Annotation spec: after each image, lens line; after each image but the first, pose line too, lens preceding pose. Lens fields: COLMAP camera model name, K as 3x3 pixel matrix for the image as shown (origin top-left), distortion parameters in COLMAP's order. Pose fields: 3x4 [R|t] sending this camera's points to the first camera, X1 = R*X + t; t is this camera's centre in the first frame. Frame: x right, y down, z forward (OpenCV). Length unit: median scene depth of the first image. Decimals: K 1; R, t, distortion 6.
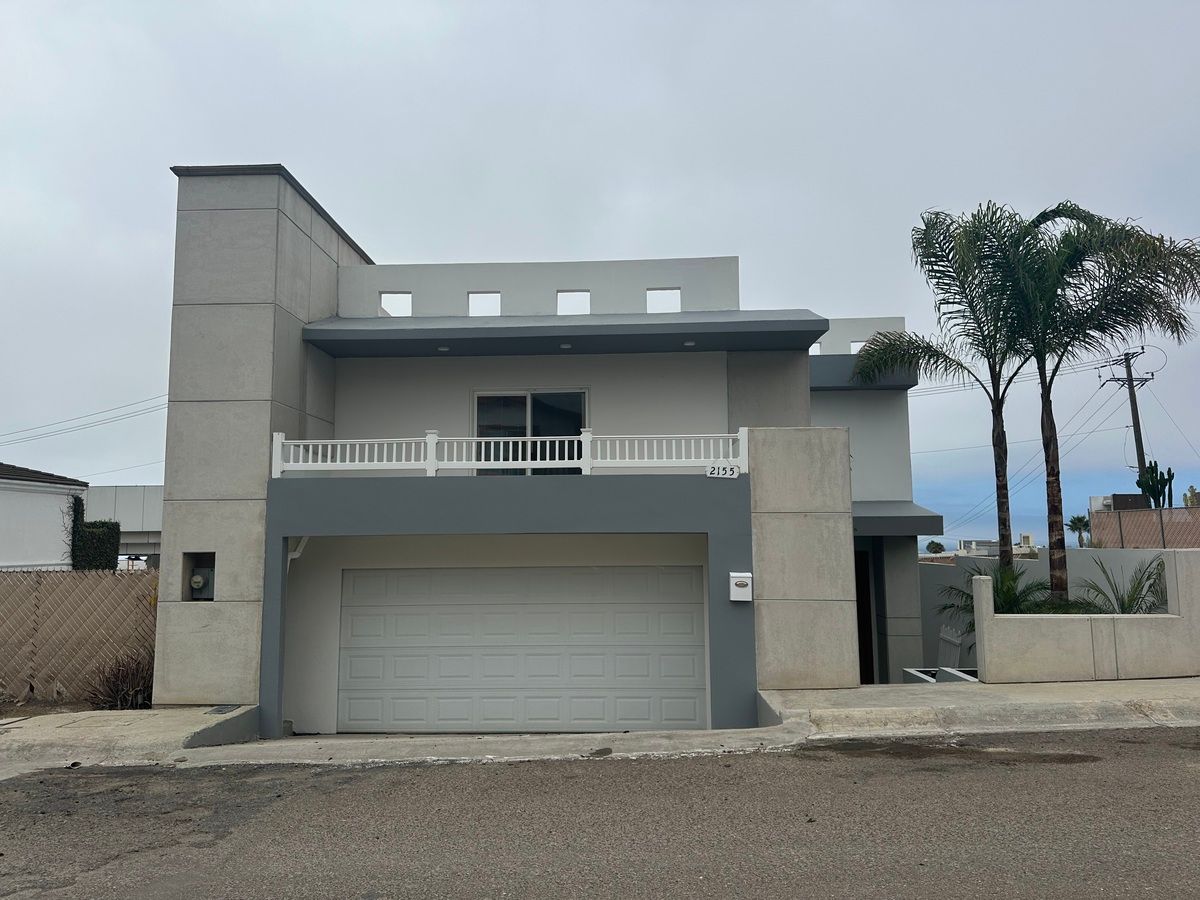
lens RADIAL K [[836.9, 0, 596.2], [0, 836.9, 448.5], [0, 0, 1]] dist [-0.007123, -0.007577]
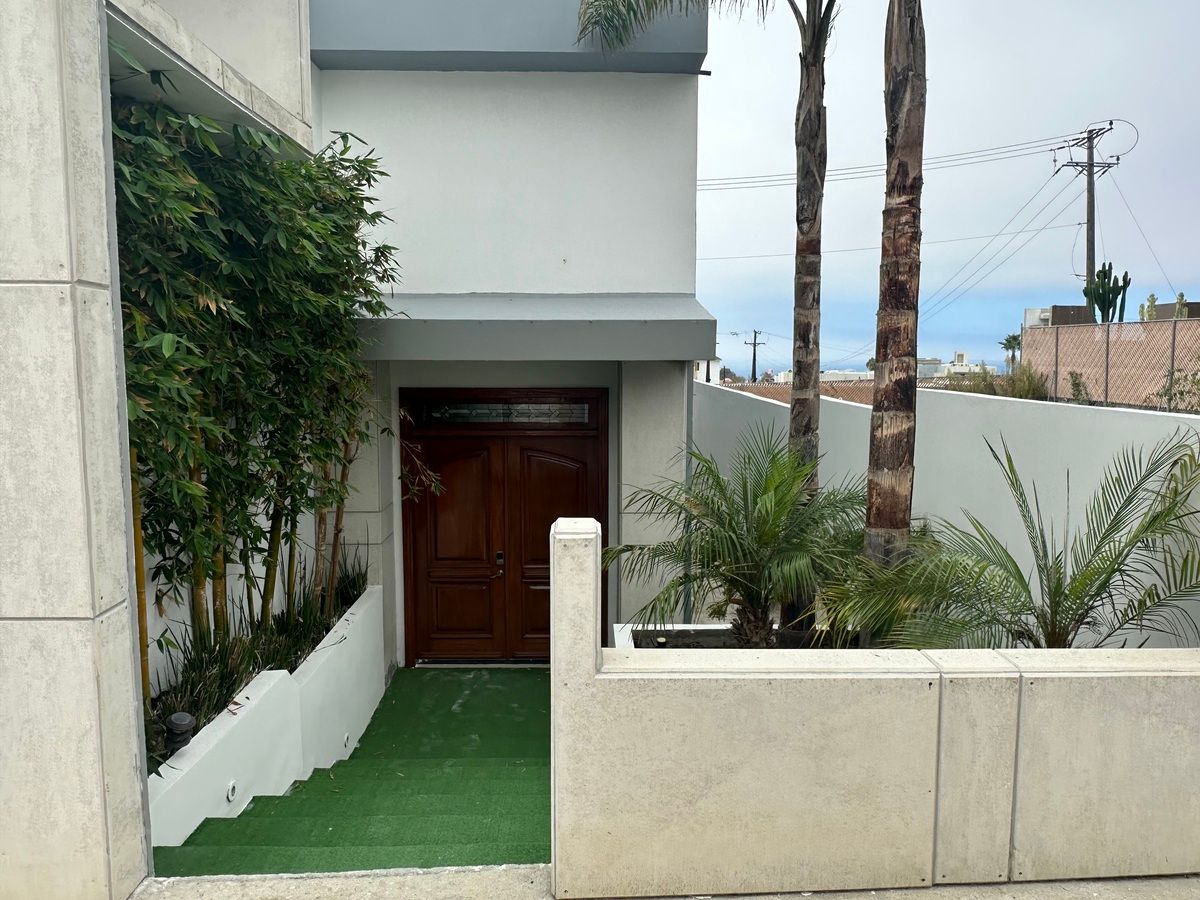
lens RADIAL K [[836.9, 0, 603.9], [0, 836.9, 449.8], [0, 0, 1]] dist [-0.007123, -0.007577]
pose [[0.997647, -0.002904, 0.068492, 0.353713], [-0.012171, 0.975726, 0.218656, 0.054054], [-0.067465, -0.218976, 0.973395, 0.576631]]
